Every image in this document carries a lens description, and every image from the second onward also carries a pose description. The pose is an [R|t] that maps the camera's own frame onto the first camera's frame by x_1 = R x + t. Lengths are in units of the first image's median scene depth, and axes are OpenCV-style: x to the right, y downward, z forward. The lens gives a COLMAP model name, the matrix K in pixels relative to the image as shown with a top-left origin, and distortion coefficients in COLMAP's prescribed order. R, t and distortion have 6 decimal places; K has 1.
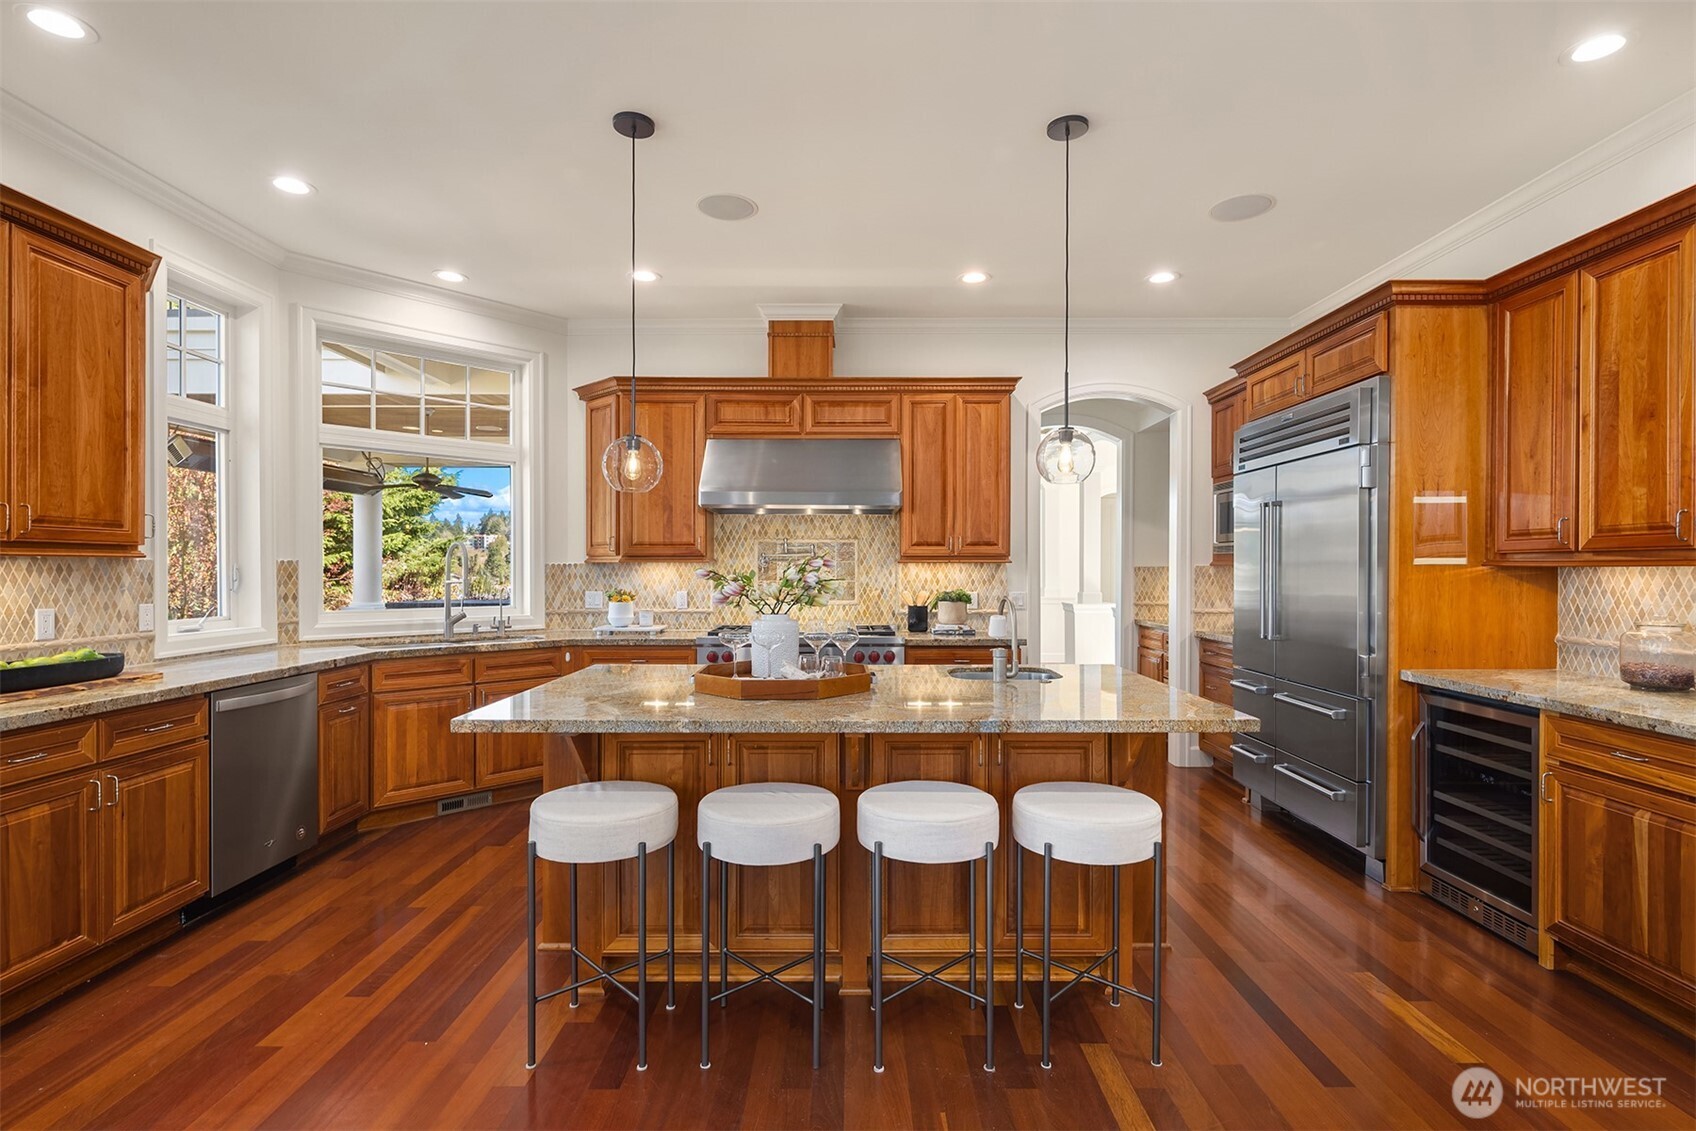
lens RADIAL K [[815.4, 0, 852.1], [0, 815.4, 574.6], [0, 0, 1]] dist [0.002414, -0.000561]
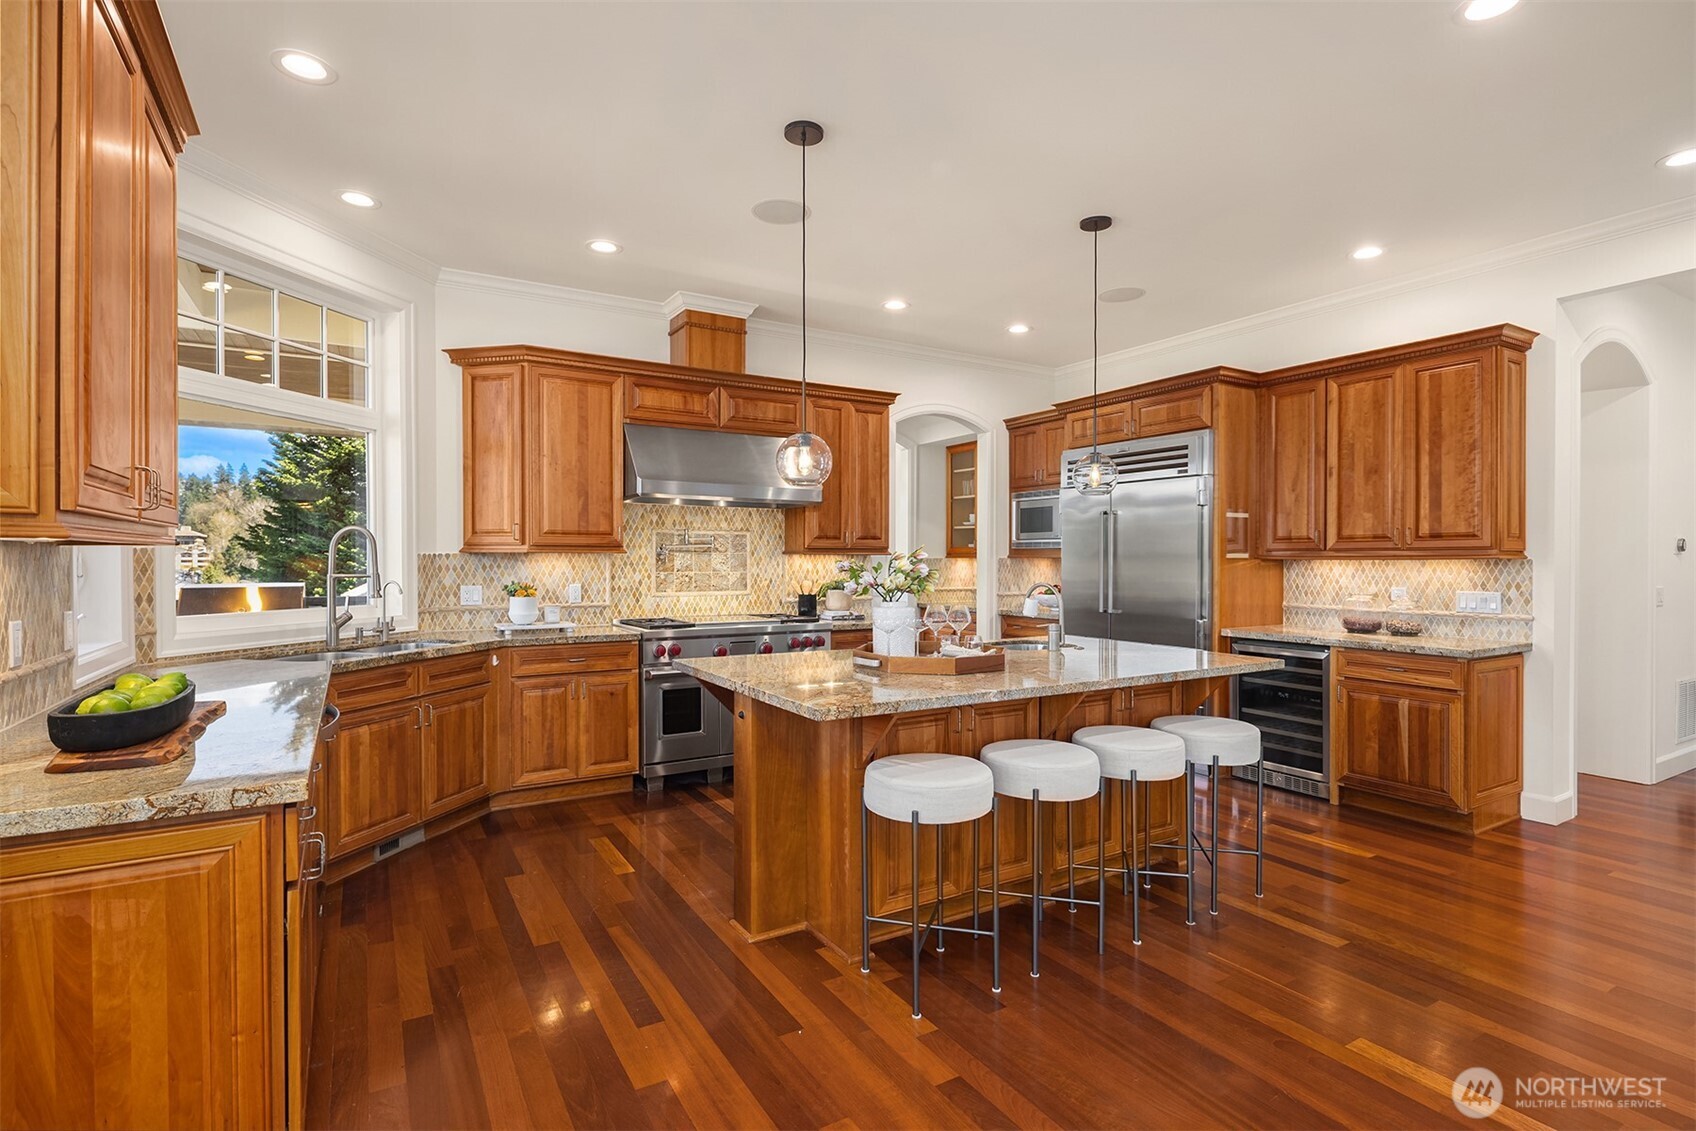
lens RADIAL K [[818.5, 0, 848.0], [0, 818.5, 565.5], [0, 0, 1]] dist [0.001193, 0.000286]
pose [[0.860096, -0.002290, 0.510127, -0.535167], [0.002047, 0.999997, 0.001038, -0.001331], [-0.510128, 0.000151, 0.860099, 0.054835]]
